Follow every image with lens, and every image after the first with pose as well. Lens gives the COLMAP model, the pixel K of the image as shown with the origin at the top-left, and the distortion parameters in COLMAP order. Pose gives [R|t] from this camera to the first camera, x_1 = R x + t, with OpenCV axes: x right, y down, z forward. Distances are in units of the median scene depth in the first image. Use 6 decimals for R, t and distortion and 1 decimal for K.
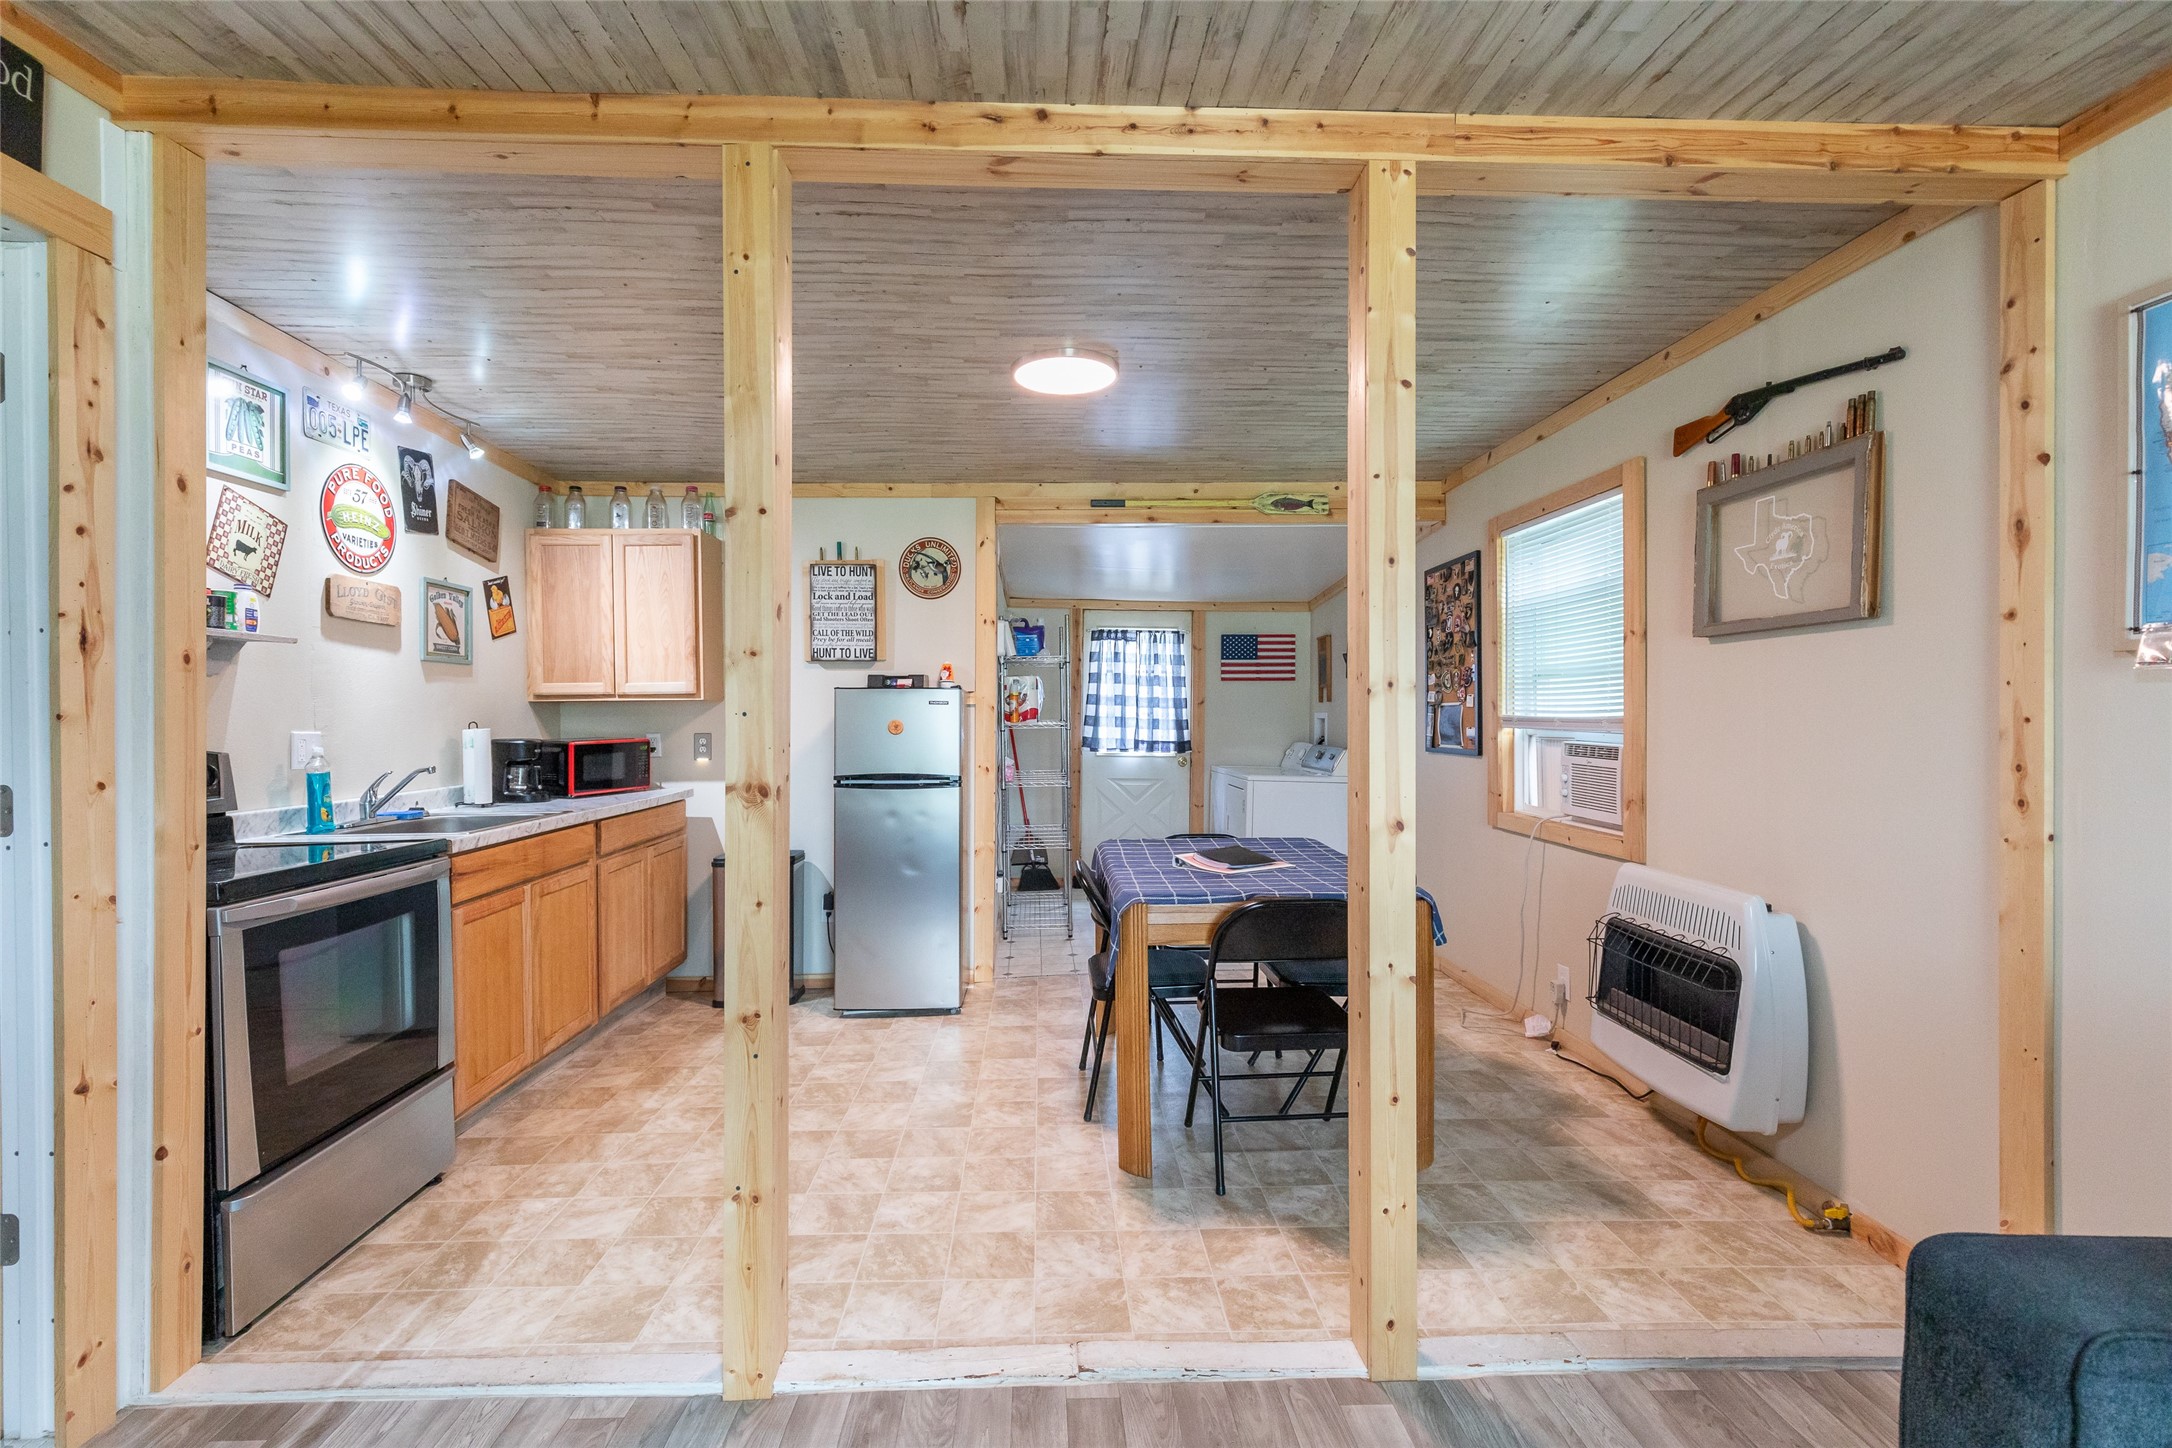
lens RADIAL K [[981.6, 0, 1077.5], [0, 981.6, 720.5], [0, 0, 1]] dist [0.011835, -0.002173]
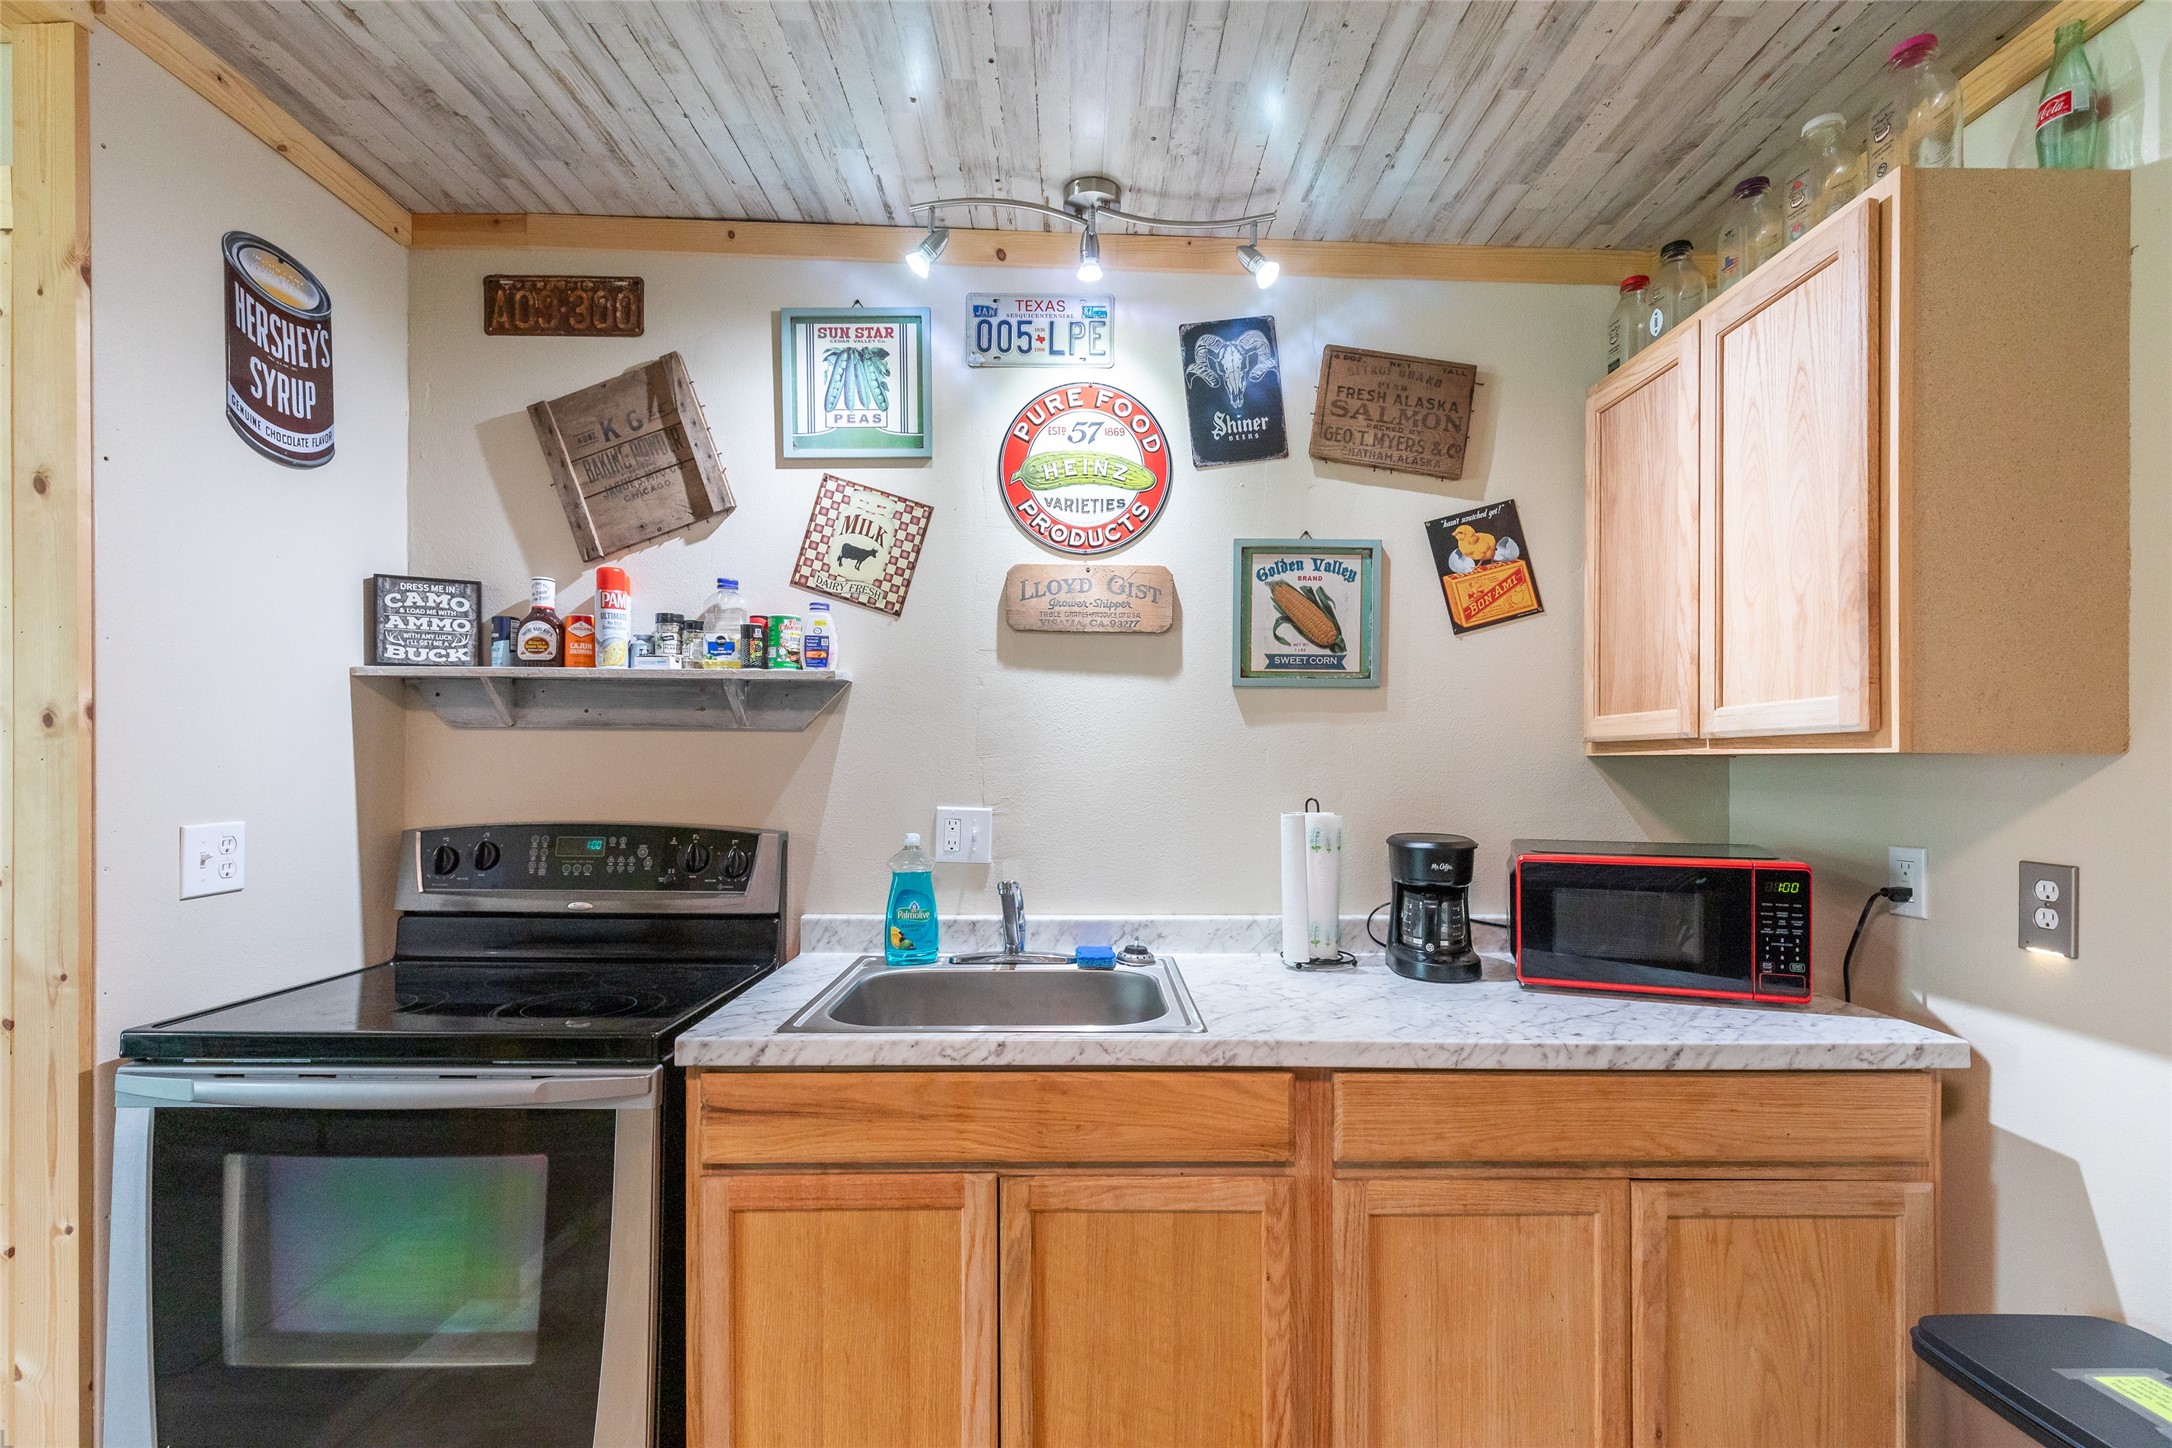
lens RADIAL K [[981.6, 0, 1087.0], [0, 981.6, 752.8], [0, 0, 1]] dist [0.011835, -0.002173]
pose [[-0.032478, 0.003384, -0.999467, -0.103195], [-0.008862, 0.999954, 0.003673, -0.026069], [0.999433, 0.008977, -0.032446, 0.989984]]
